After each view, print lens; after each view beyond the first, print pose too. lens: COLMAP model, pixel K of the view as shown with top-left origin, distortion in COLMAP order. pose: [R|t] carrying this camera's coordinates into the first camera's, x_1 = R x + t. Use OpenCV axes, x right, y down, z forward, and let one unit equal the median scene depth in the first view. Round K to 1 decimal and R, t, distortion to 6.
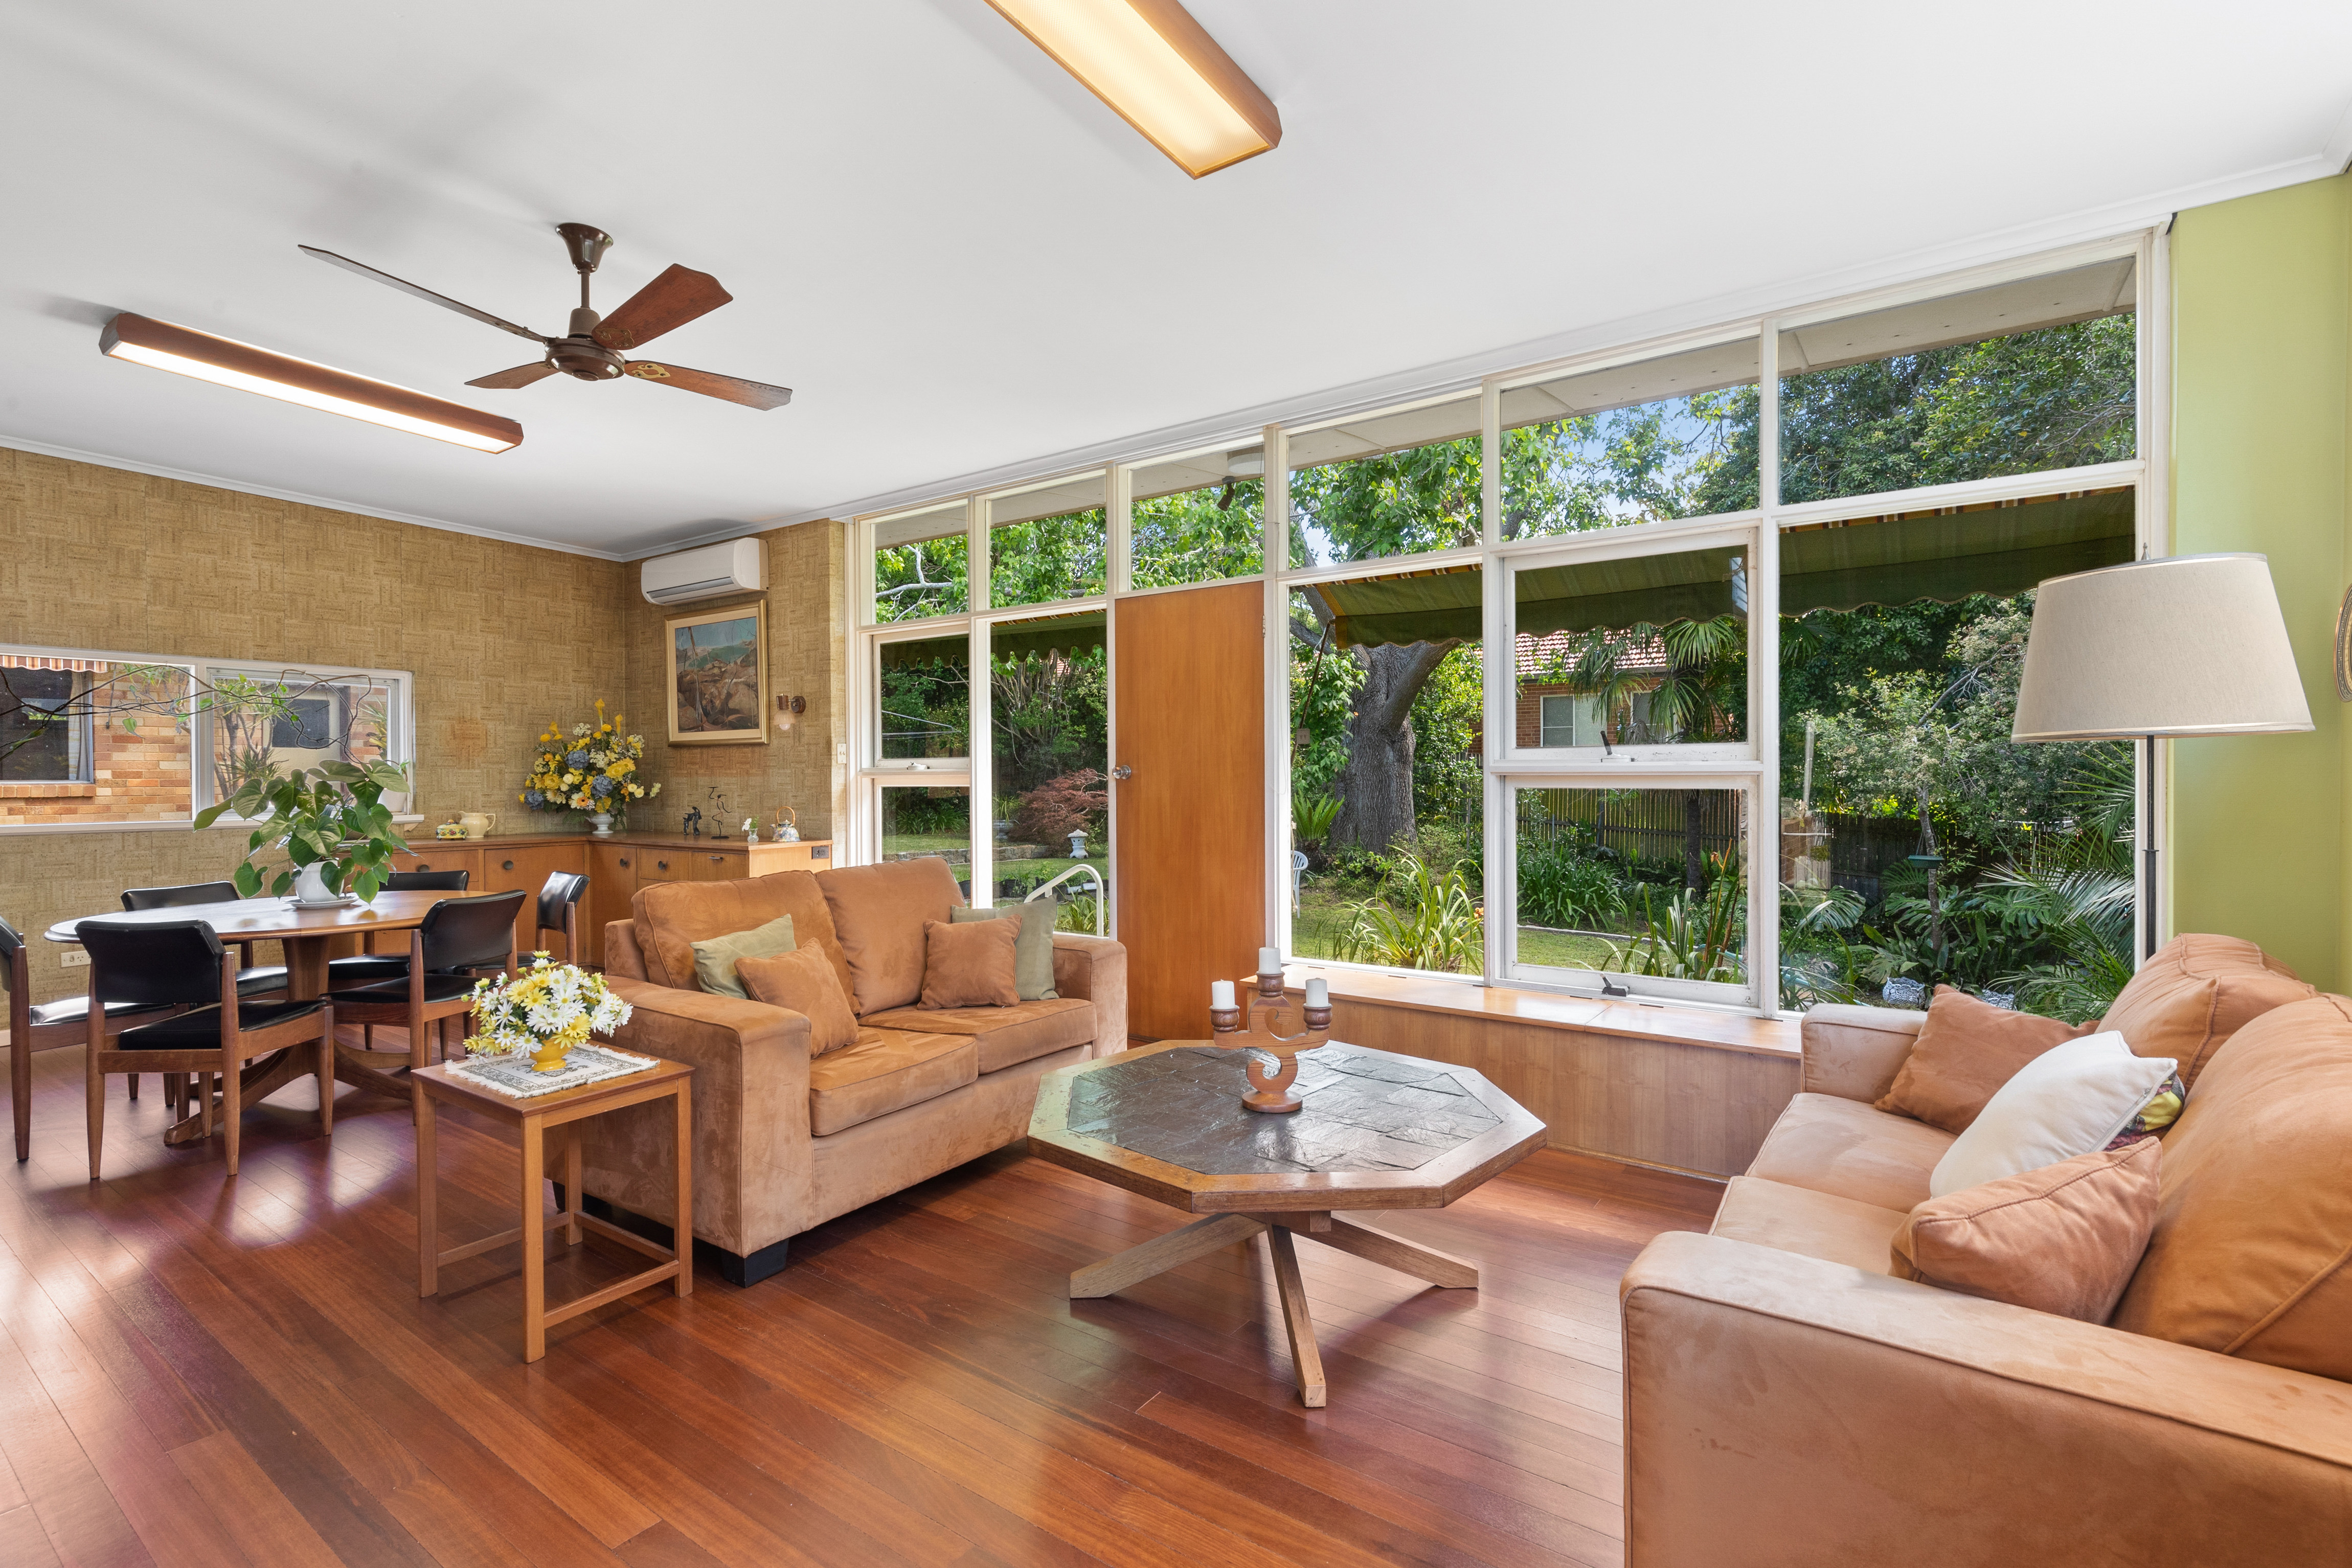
lens RADIAL K [[1025.9, 0, 1176.0], [0, 1025.9, 784.0], [0, 0, 1]] dist [0.000826, 0.000050]
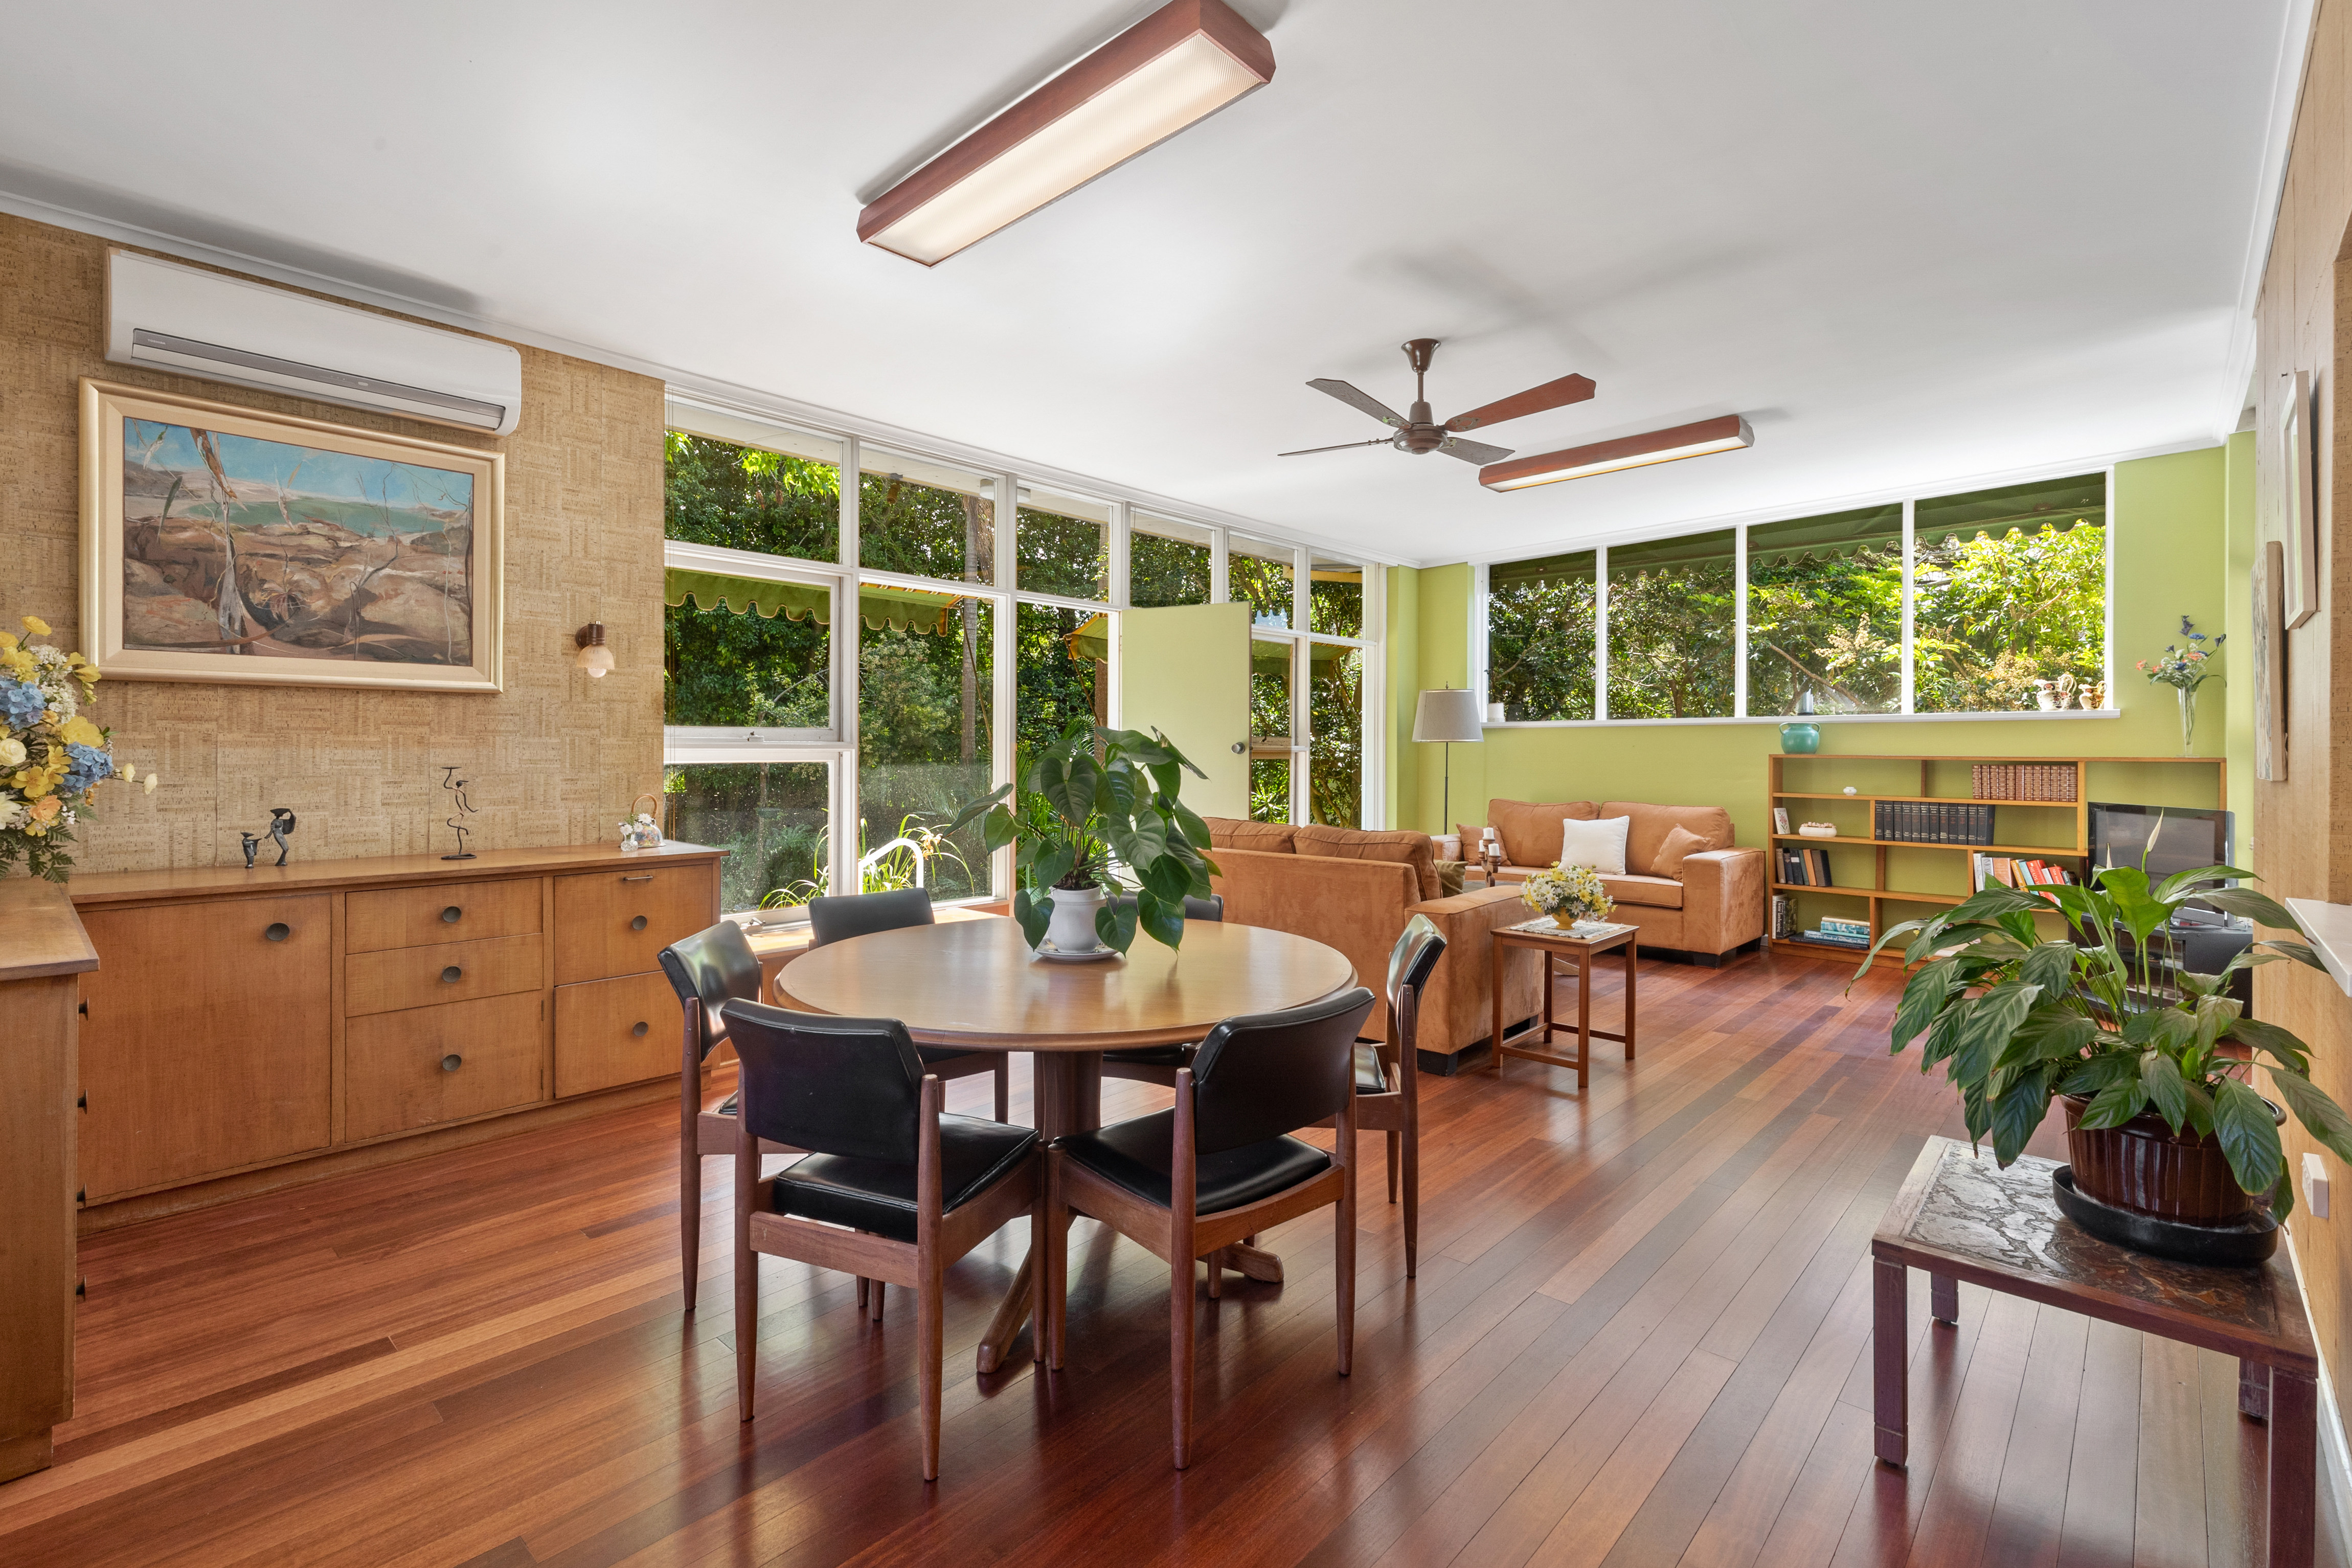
lens RADIAL K [[1057.3, 0, 1177.4], [0, 1057.3, 754.5], [0, 0, 1]] dist [-0.000428, -0.000168]
pose [[0.144755, 0.005582, 0.989452, -0.922472], [0.001922, 0.999981, -0.005923, 0.000311], [-0.989466, 0.002759, 0.144741, 0.501816]]
